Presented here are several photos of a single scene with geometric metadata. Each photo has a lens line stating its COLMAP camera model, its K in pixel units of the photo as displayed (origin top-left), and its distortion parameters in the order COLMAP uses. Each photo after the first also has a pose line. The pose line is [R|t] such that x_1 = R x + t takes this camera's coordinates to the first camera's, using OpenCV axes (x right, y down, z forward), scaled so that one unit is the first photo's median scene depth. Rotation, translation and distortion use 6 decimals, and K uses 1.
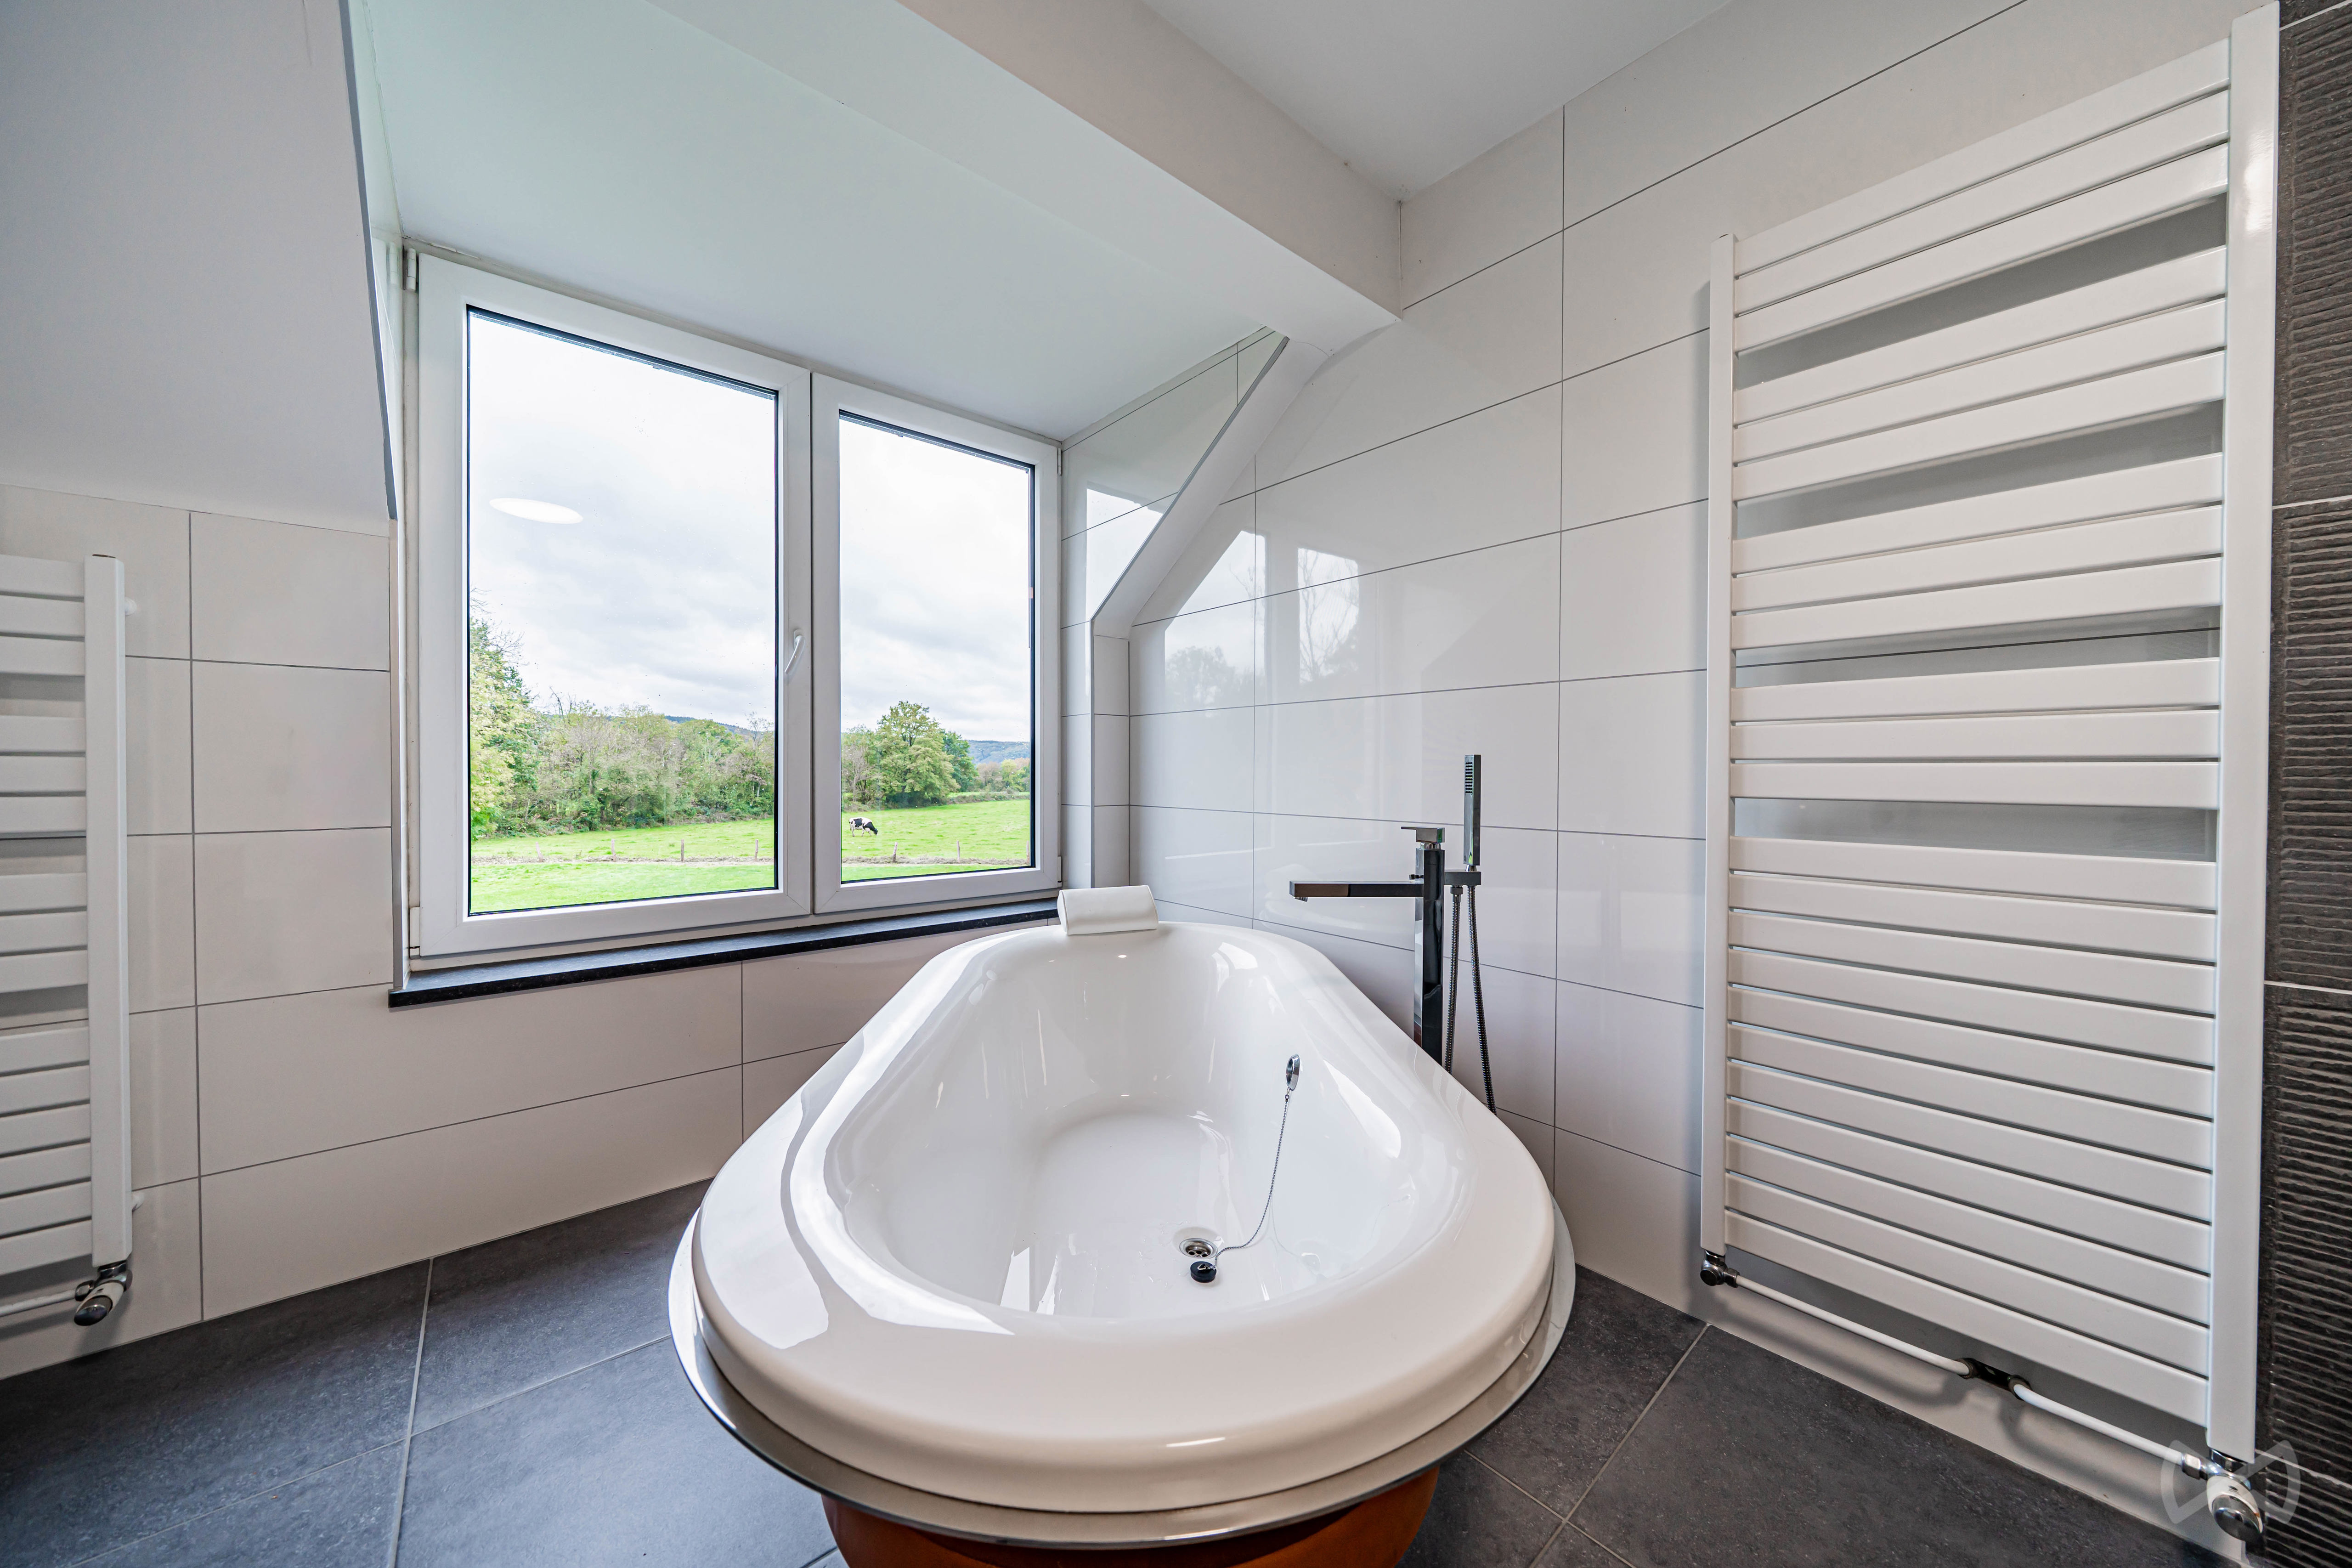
lens RADIAL K [[802.6, 0, 1184.3], [0, 802.6, 781.1], [0, 0, 1]] dist [-0.008461, -0.000250]
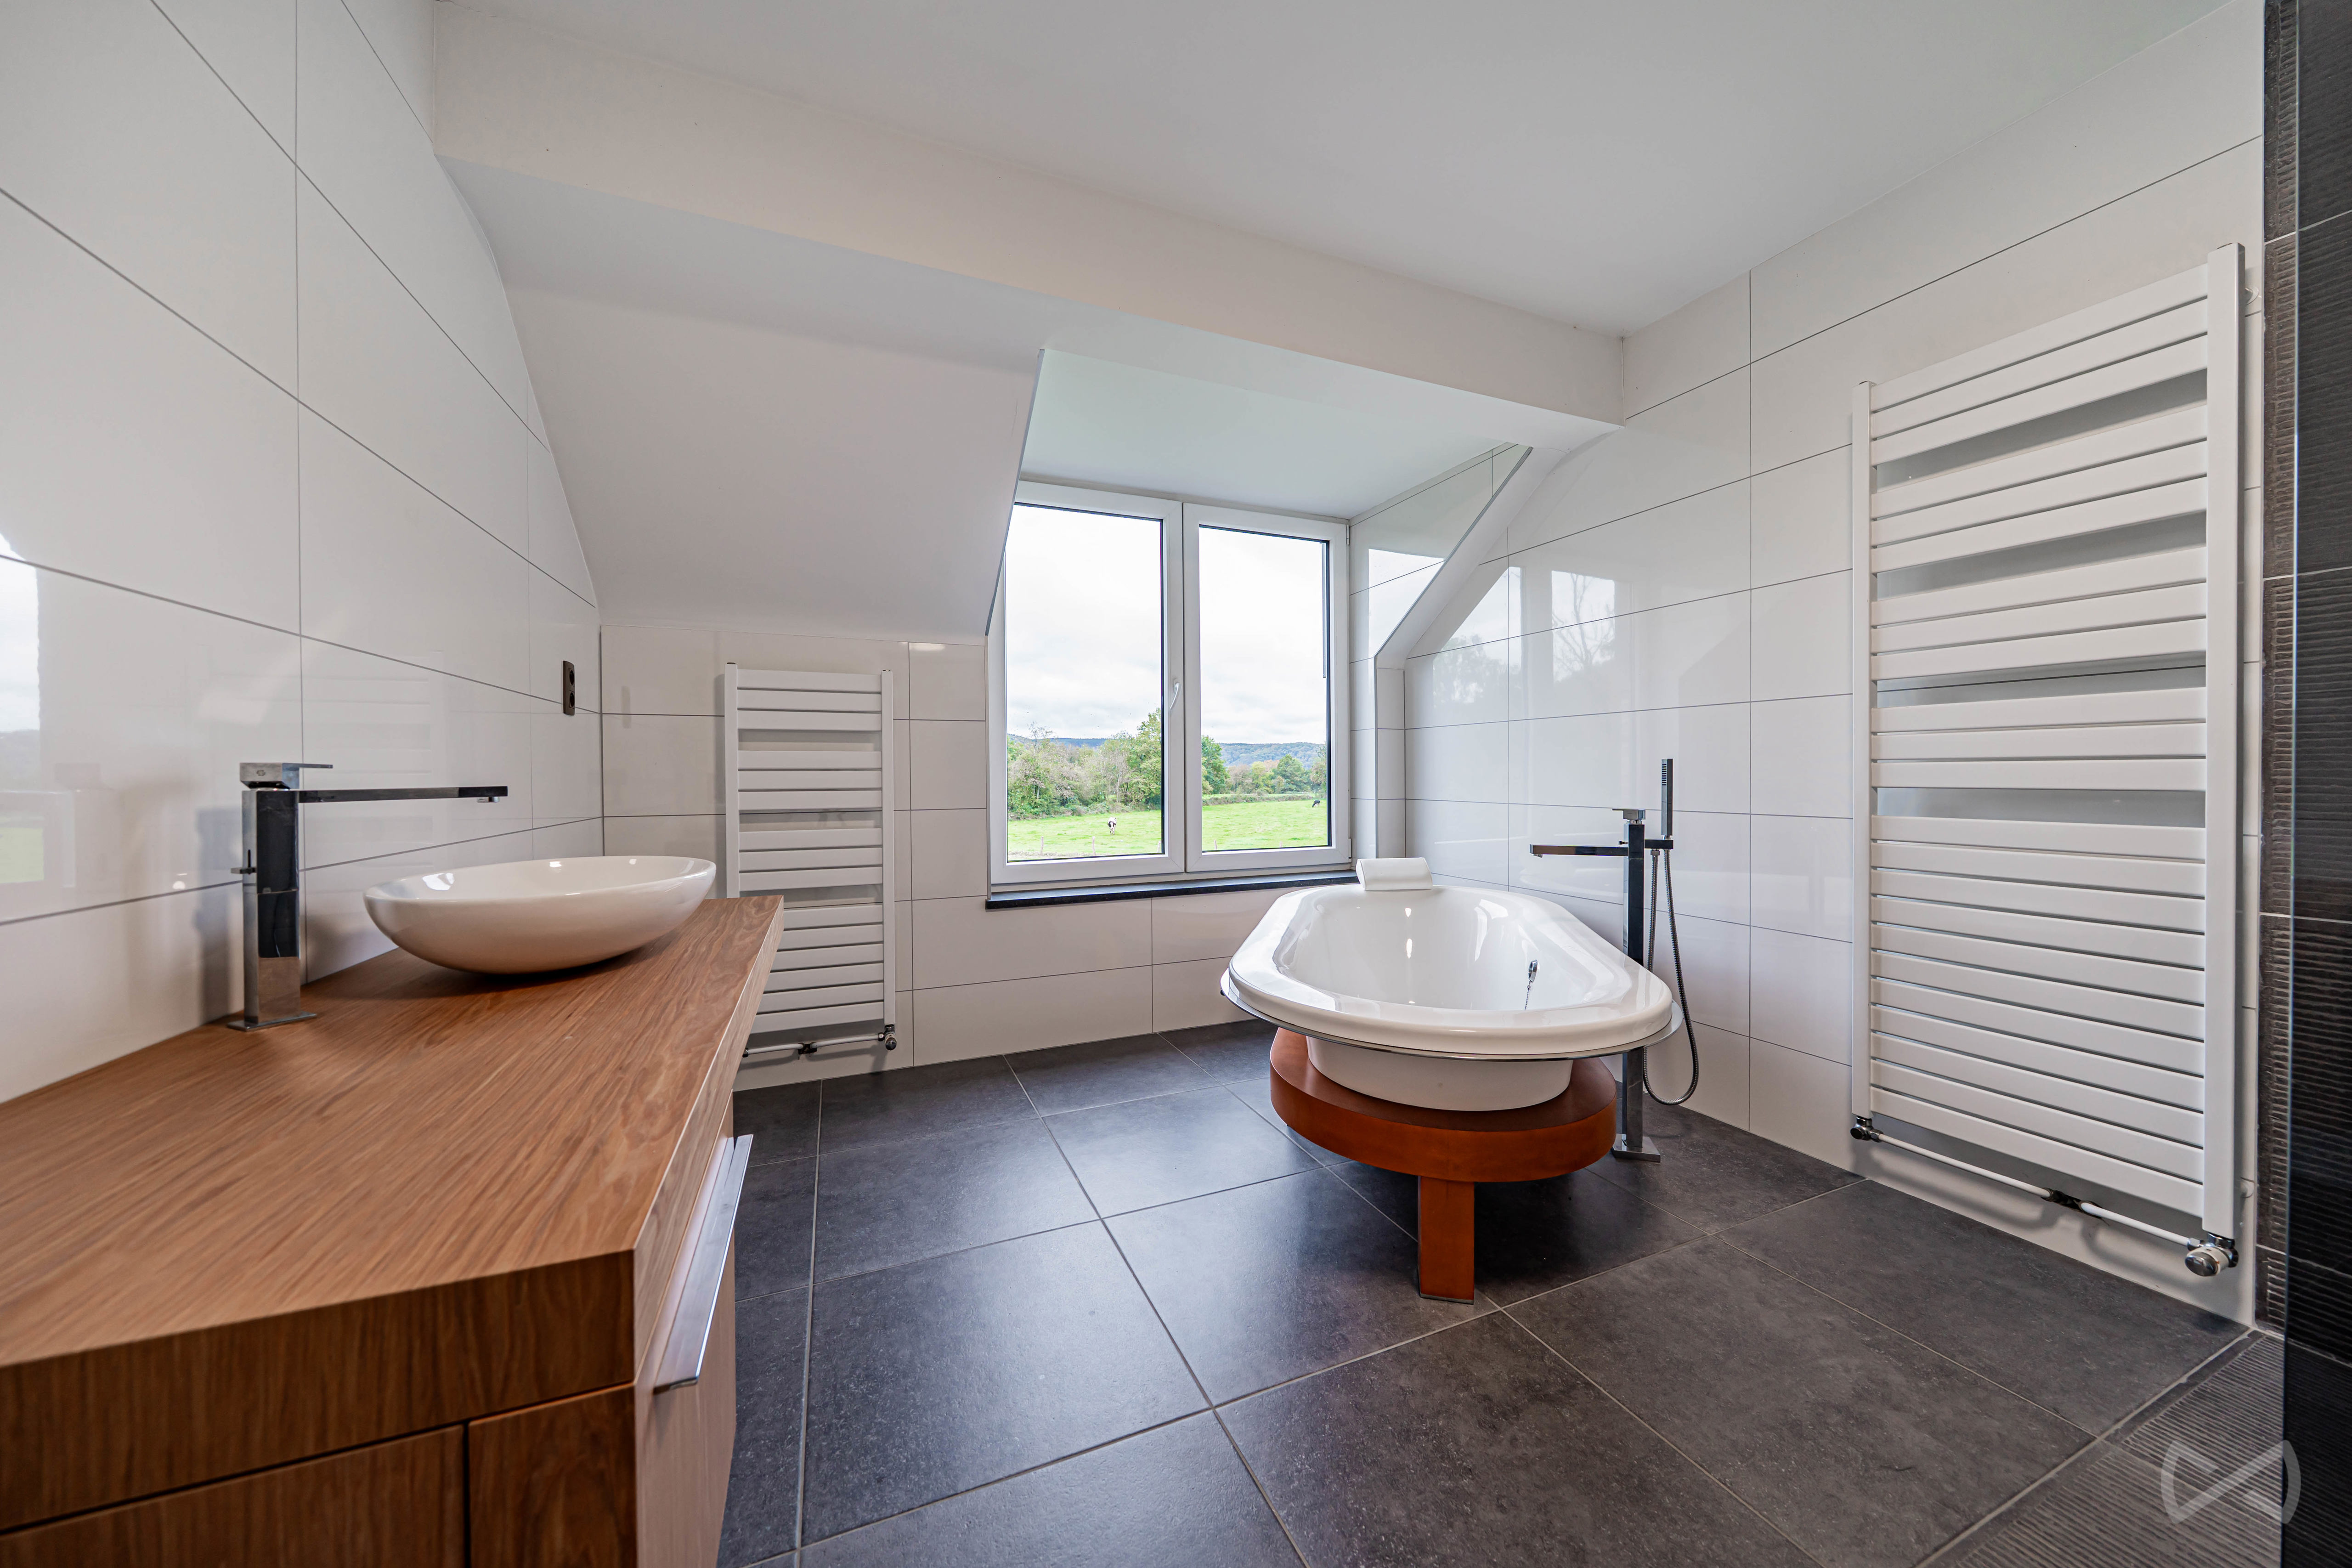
lens RADIAL K [[802.6, 0, 1184.3], [0, 802.6, 781.1], [0, 0, 1]] dist [-0.008461, -0.000250]
pose [[0.952124, -0.006823, -0.305636, -0.026574], [0.006237, 0.999976, -0.002892, 0.005890], [0.305649, 0.000847, 0.952144, -0.635753]]
